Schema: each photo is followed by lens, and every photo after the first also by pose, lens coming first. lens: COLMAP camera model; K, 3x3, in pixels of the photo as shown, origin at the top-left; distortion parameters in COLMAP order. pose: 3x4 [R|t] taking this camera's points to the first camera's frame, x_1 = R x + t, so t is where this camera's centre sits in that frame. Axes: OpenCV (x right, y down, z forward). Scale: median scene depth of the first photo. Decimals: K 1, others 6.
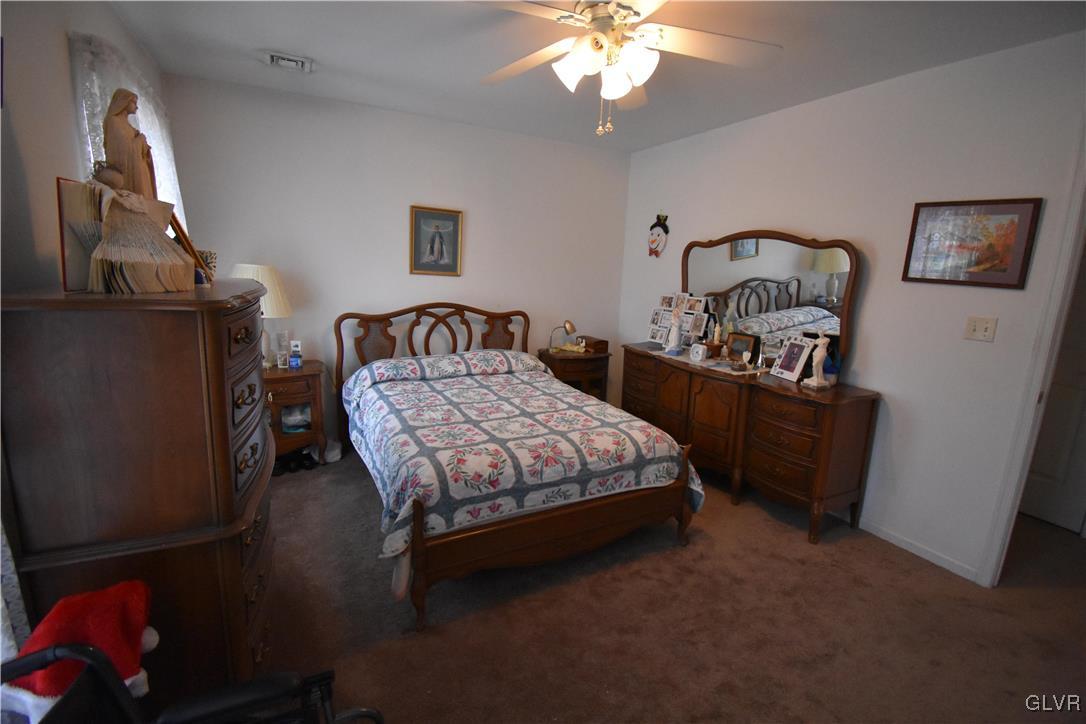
lens RADIAL K [[475.7, 0, 543.5], [0, 475.7, 352.8], [0, 0, 1]] dist [0.002646, 0.000083]
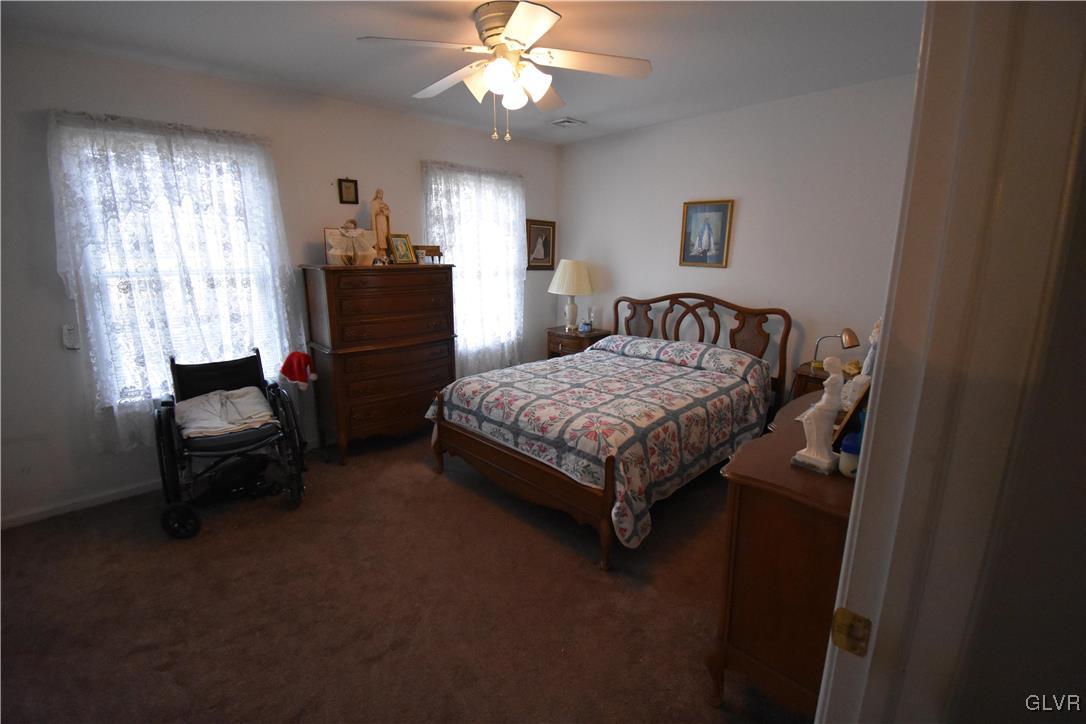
lens RADIAL K [[475.7, 0, 543.2], [0, 475.7, 362.2], [0, 0, 1]] dist [0.002646, 0.000083]
pose [[0.295157, 0.178058, -0.938711, 0.715218], [-0.169527, 0.976652, 0.131951, -0.042186], [0.940289, 0.120191, 0.318452, 0.405300]]
